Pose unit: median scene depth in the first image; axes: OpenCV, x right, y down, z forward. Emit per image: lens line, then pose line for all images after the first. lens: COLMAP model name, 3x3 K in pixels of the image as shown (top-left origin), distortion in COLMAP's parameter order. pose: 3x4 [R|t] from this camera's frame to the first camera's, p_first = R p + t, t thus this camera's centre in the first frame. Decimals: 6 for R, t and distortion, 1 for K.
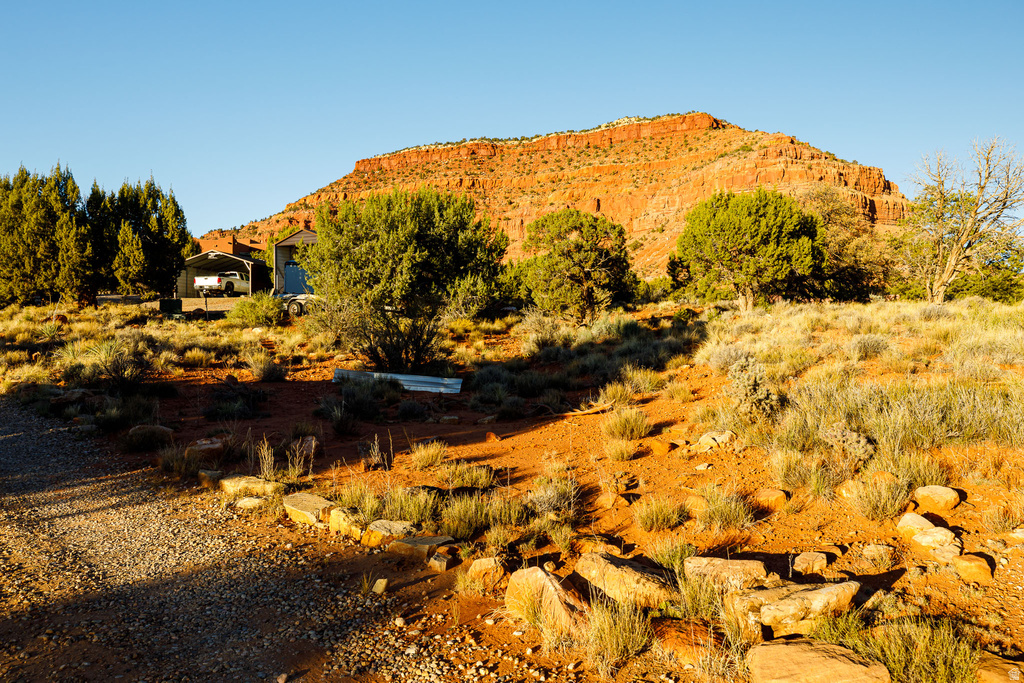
lens RADIAL K [[766.9, 0, 512.0], [0, 766.9, 341.5], [0, 0, 1]] dist [0.000058, 0.002425]
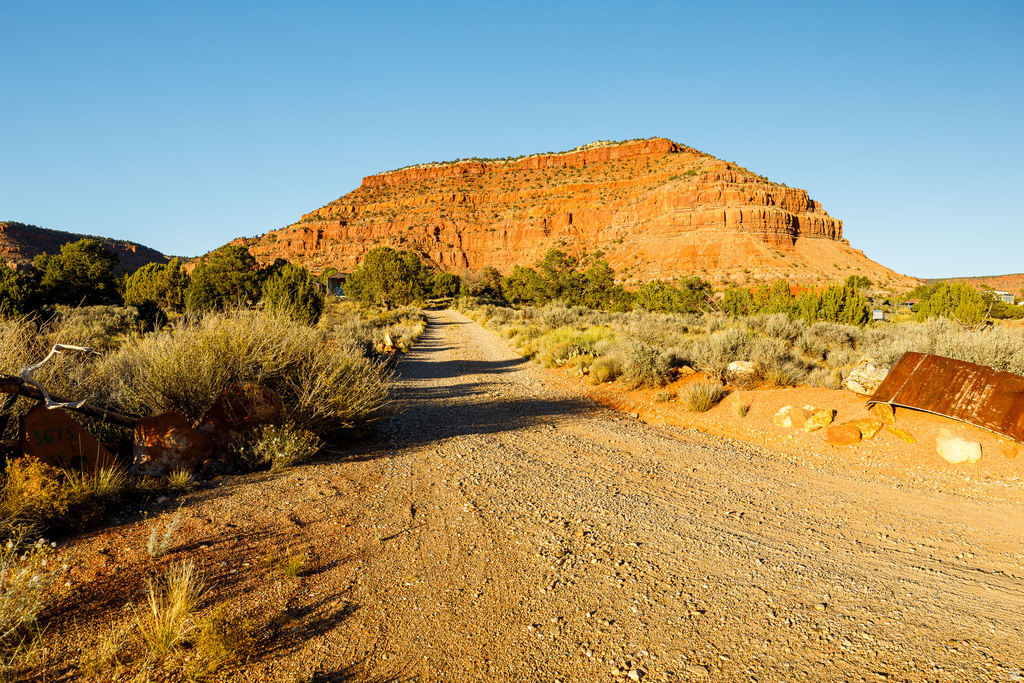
lens RADIAL K [[731.3, 0, 512.0], [0, 731.3, 341.5], [0, 0, 1]] dist [-0.002745, -0.000513]
pose [[0.999995, 0.003305, 0.000065, 0.021990], [-0.003305, 0.999992, 0.002098, 0.006017], [-0.000058, -0.002098, 0.999998, -0.101357]]
